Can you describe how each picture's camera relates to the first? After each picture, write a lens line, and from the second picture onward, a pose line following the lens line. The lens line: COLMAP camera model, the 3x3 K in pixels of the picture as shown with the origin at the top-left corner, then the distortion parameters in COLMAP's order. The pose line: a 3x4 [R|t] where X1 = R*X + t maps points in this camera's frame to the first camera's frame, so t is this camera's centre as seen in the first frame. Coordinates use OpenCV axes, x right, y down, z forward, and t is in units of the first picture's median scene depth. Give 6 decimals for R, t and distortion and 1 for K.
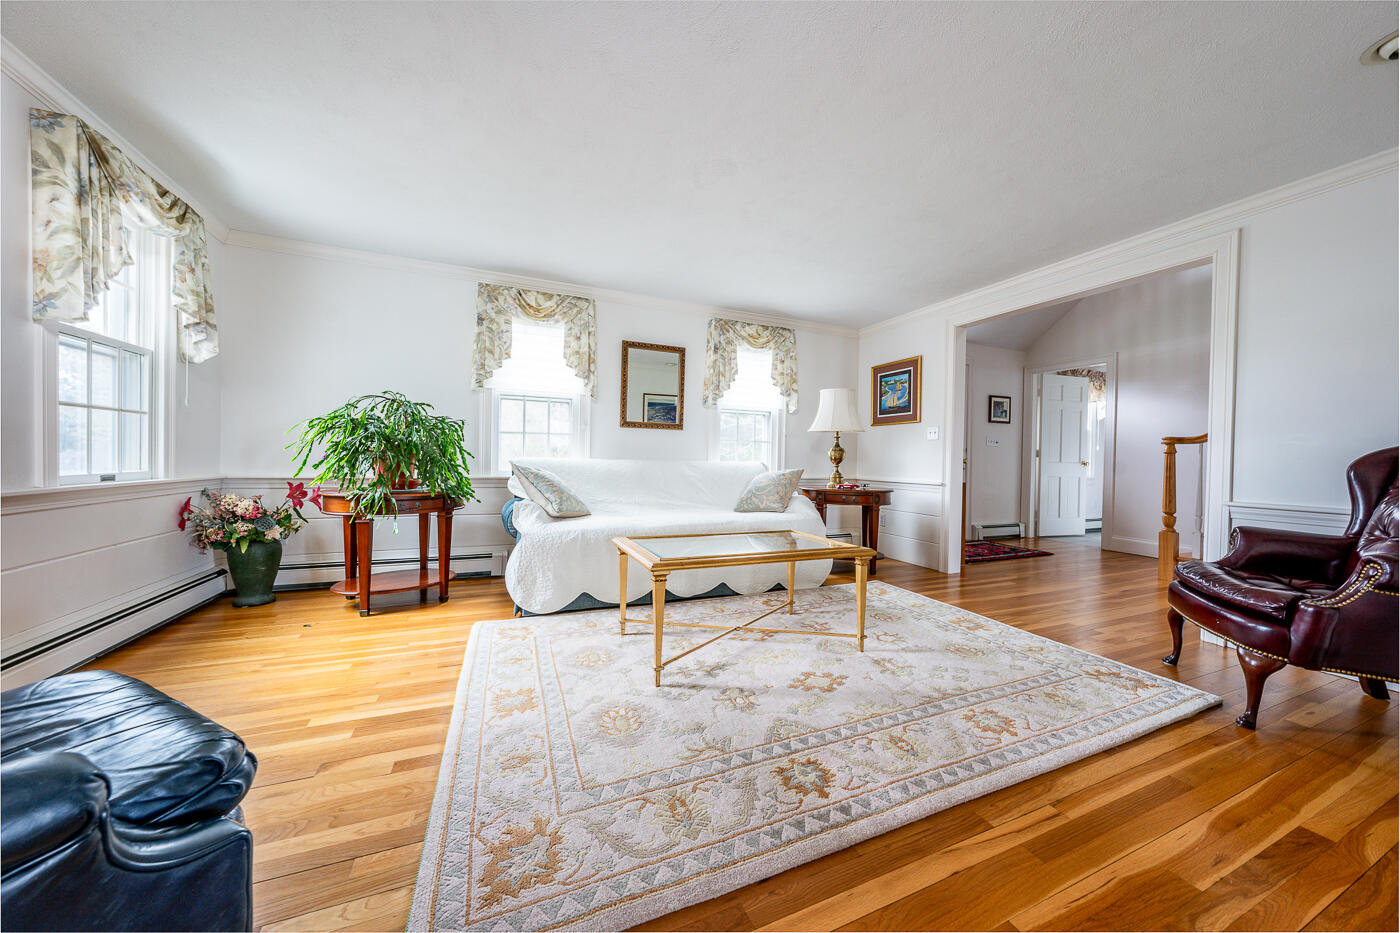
lens RADIAL K [[487.0, 0, 701.4], [0, 487.0, 455.0], [0, 0, 1]] dist [-0.002155, -0.000151]
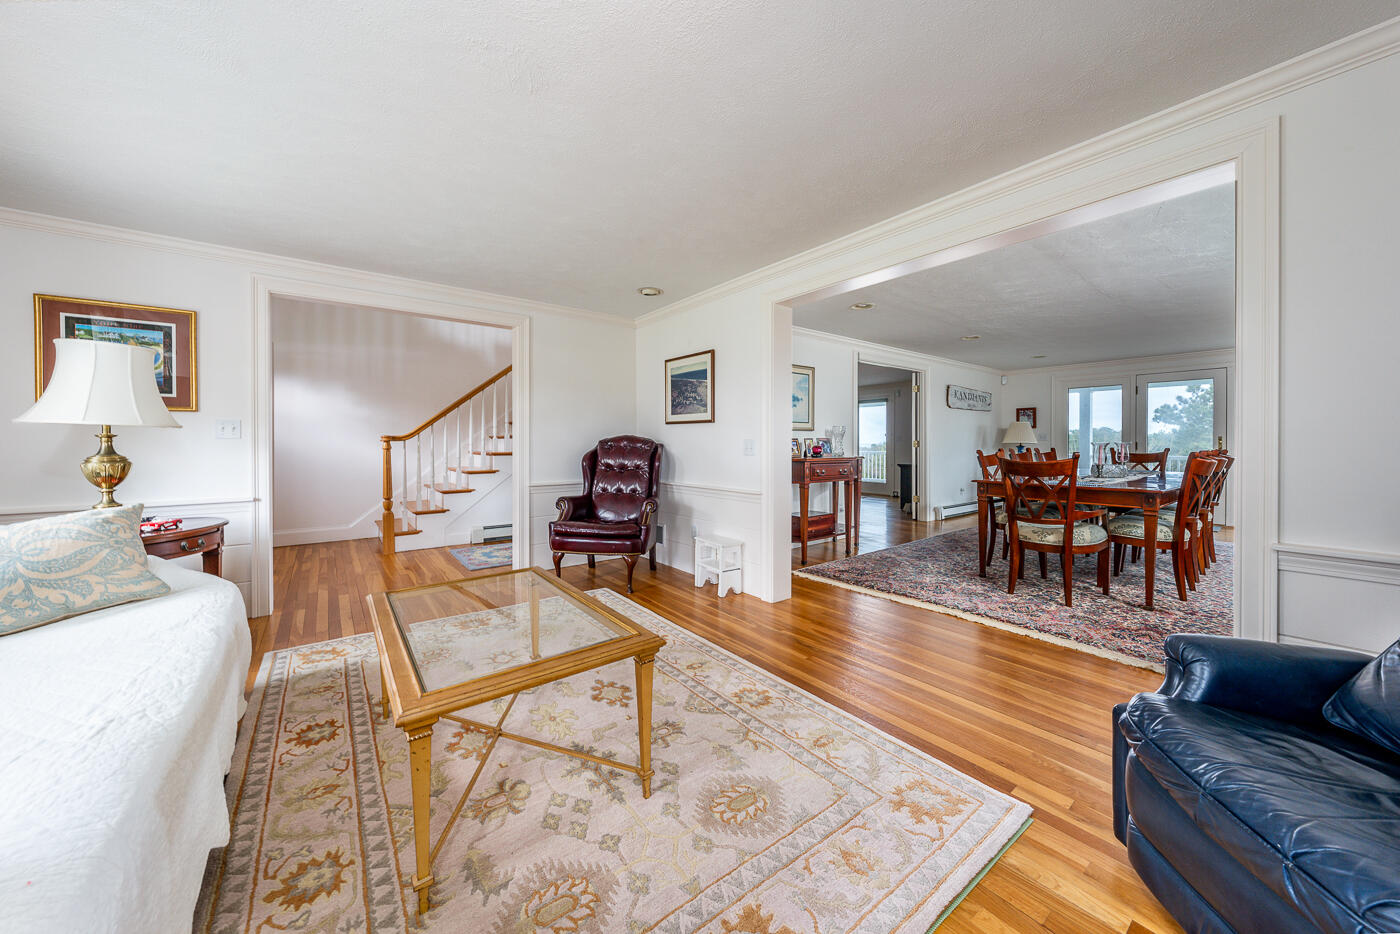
lens RADIAL K [[487.0, 0, 701.4], [0, 487.0, 455.5], [0, 0, 1]] dist [-0.002155, -0.000151]
pose [[-0.266084, -0.045281, 0.962886, -0.587800], [-0.017473, 0.998959, 0.042148, -0.073791], [-0.963791, -0.005610, -0.266598, 0.792010]]
